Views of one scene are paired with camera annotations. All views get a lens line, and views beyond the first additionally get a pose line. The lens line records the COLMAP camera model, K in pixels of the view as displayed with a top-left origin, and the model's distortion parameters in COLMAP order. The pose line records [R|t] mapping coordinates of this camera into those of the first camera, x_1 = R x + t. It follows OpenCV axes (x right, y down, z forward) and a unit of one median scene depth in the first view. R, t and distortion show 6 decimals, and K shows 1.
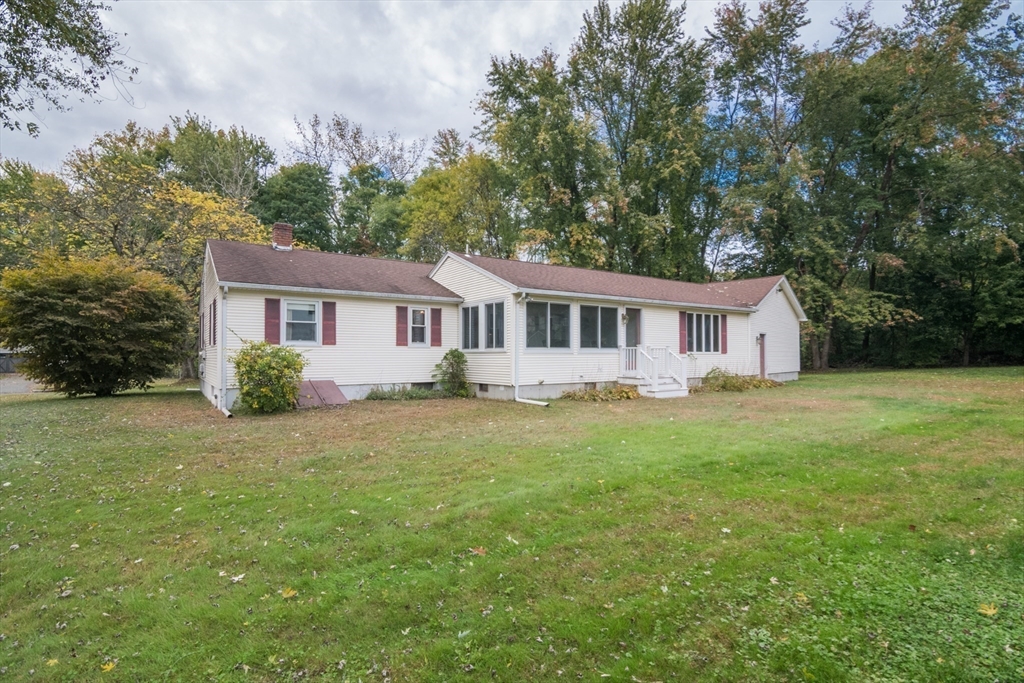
lens RADIAL K [[499.4, 0, 506.9], [0, 499.4, 348.6], [0, 0, 1]] dist [0.001443, -0.011317]
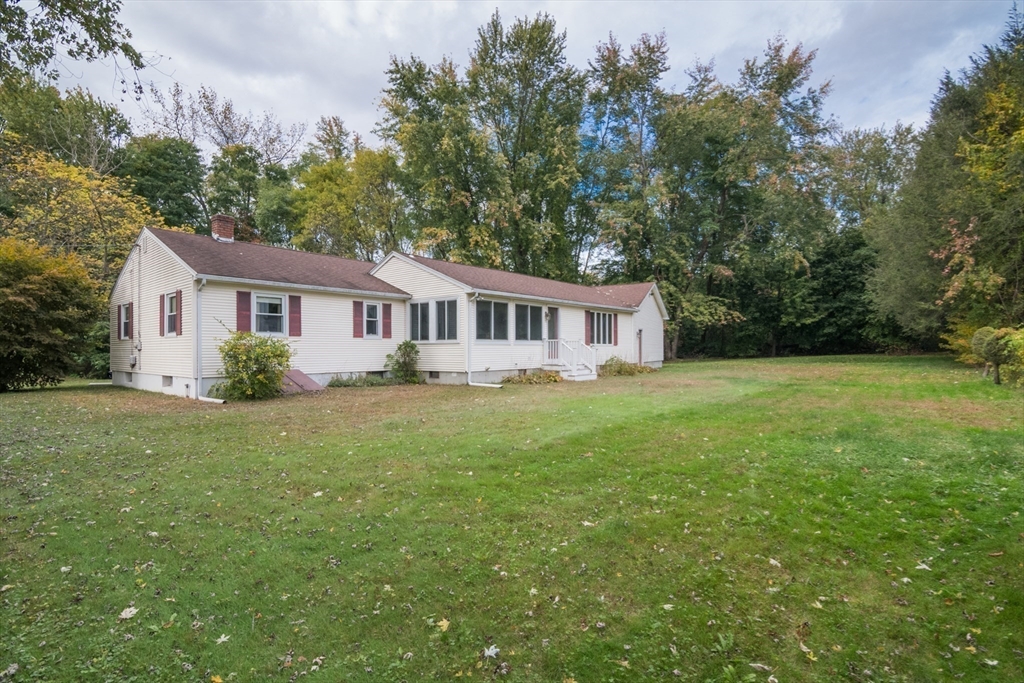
lens RADIAL K [[500.7, 0, 505.8], [0, 500.7, 349.5], [0, 0, 1]] dist [0.018994, -0.038449]
pose [[0.963699, -0.001335, 0.266987, -0.098226], [-0.002207, 0.999914, 0.012966, 0.002961], [-0.266981, -0.013084, 0.963613, -0.071658]]
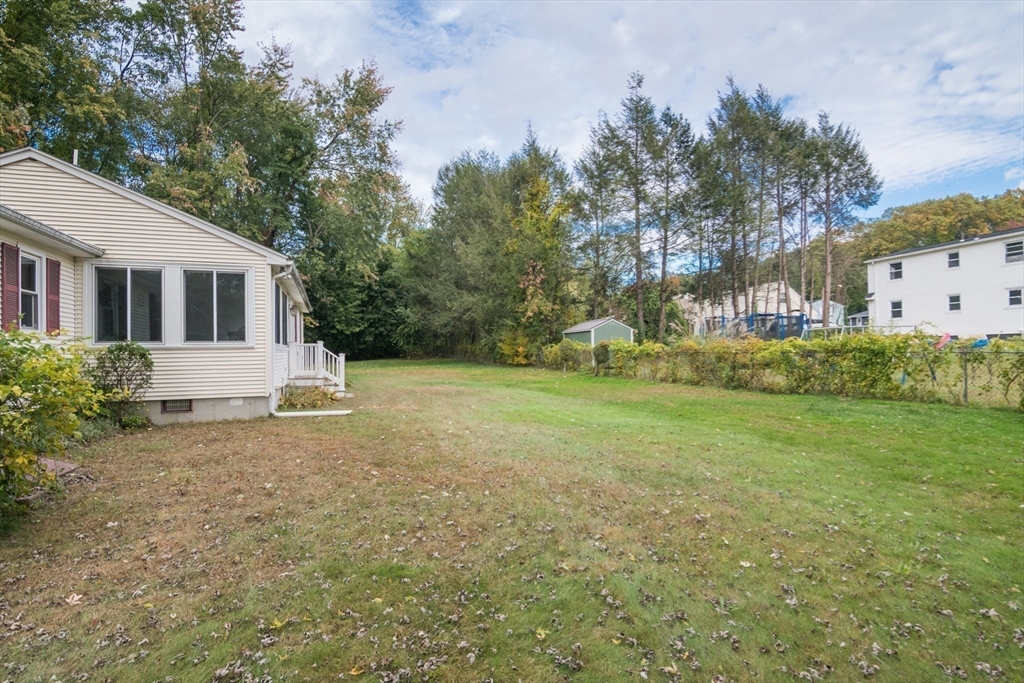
lens RADIAL K [[499.4, 0, 506.9], [0, 499.4, 348.6], [0, 0, 1]] dist [0.001443, -0.011317]
pose [[0.233518, 0.006923, 0.972328, -0.275939], [-0.005175, 0.999969, -0.005877, 0.004609], [-0.972339, -0.003660, 0.233547, 0.236118]]
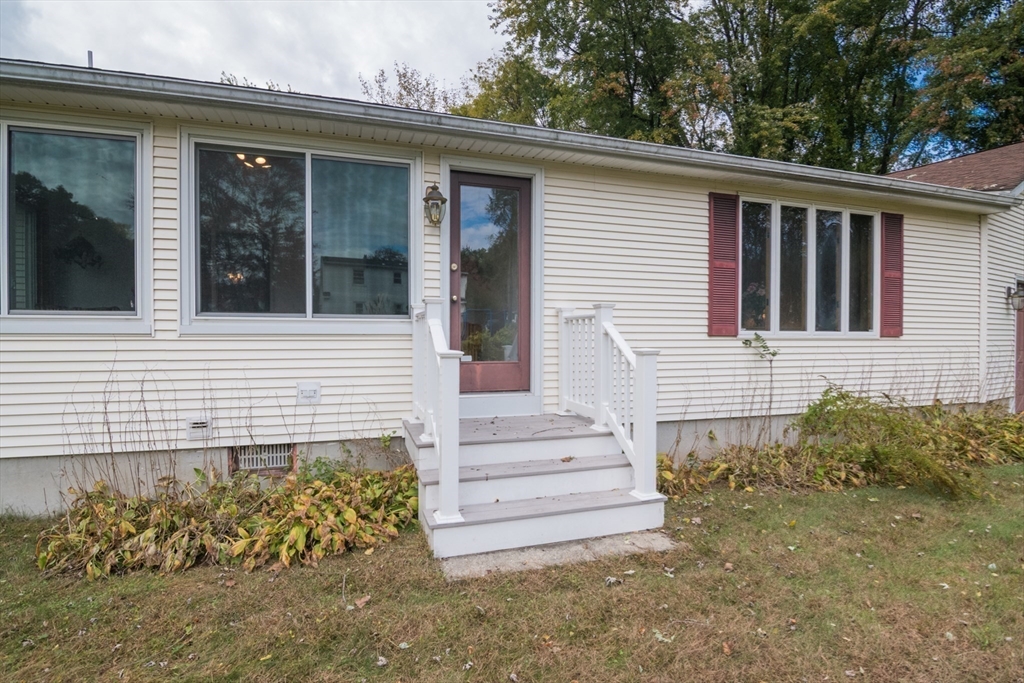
lens RADIAL K [[499.4, 0, 506.9], [0, 499.4, 348.6], [0, 0, 1]] dist [0.001443, -0.011317]
pose [[0.959367, -0.000671, -0.282162, 0.188130], [0.006725, 0.999767, 0.020490, 0.006918], [0.282082, -0.021555, 0.959148, 0.407039]]
